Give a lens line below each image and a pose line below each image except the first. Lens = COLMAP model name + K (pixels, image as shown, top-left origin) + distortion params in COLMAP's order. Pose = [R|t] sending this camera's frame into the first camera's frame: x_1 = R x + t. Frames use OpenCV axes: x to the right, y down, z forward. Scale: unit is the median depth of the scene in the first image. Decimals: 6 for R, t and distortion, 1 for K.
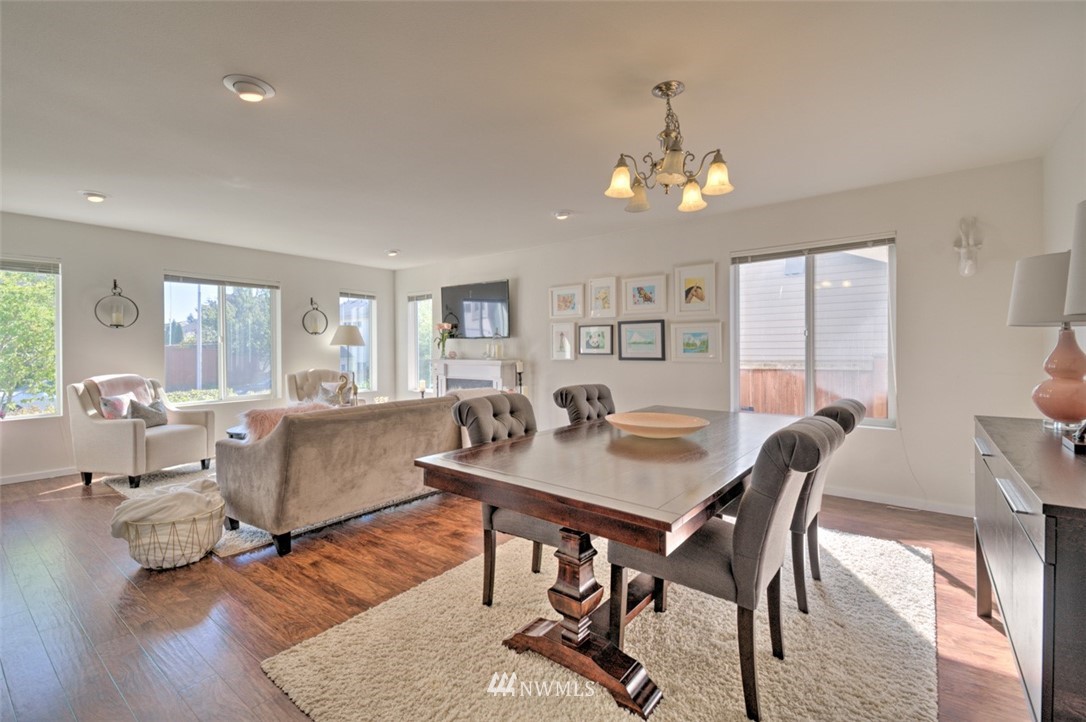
lens RADIAL K [[487.7, 0, 534.1], [0, 487.7, 347.6], [0, 0, 1]] dist [0.031958, -0.007137]
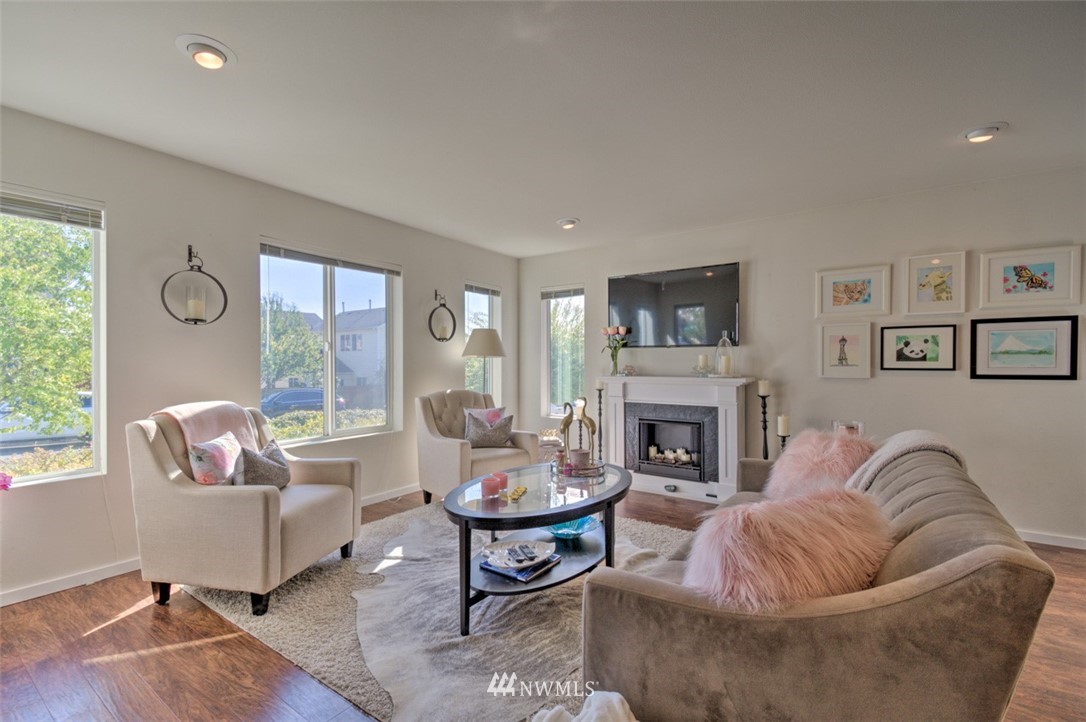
lens RADIAL K [[487.7, 0, 545.3], [0, 487.7, 359.7], [0, 0, 1]] dist [0.031958, -0.007137]
pose [[0.998281, 0.002488, 0.058559, -0.446278], [-0.002158, 0.999981, -0.005699, 0.005815], [-0.058572, 0.005563, 0.998268, 0.373102]]
